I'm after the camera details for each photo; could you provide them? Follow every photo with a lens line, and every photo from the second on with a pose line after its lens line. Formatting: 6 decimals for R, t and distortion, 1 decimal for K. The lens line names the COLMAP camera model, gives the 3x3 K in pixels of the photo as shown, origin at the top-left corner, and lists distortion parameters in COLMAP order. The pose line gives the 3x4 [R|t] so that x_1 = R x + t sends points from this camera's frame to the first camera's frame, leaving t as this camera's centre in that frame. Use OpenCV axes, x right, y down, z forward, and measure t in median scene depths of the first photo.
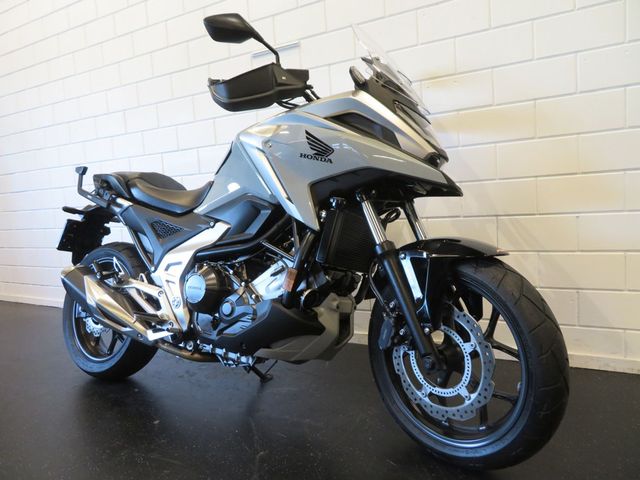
lens RADIAL K [[458.5, 0, 320.0], [0, 458.5, 240.0], [0, 0, 1]] dist [-0.010412, 0.004752]
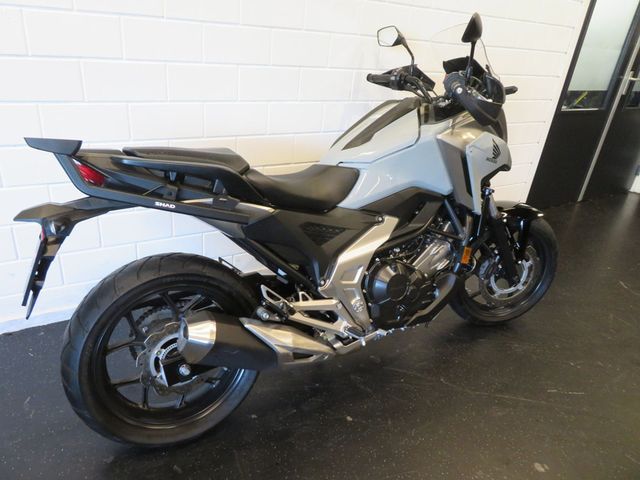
lens RADIAL K [[458.5, 0, 320.0], [0, 458.5, 240.0], [0, 0, 1]] dist [-0.010412, 0.004752]
pose [[0.468997, -0.284029, 0.836283, -1.325943], [-0.039254, 0.939240, 0.341010, -0.377225], [-0.882327, -0.192760, 0.429351, 0.822060]]
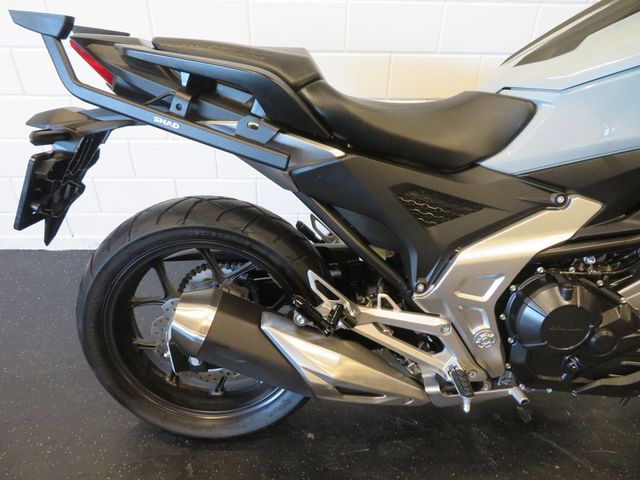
lens RADIAL K [[458.5, 0, 320.0], [0, 458.5, 240.0], [0, 0, 1]] dist [-0.010412, 0.004752]
pose [[0.850834, -0.220798, 0.476791, -0.869795], [-0.021191, 0.892264, 0.451016, -0.266349], [-0.525008, -0.393844, 0.754489, 0.871934]]
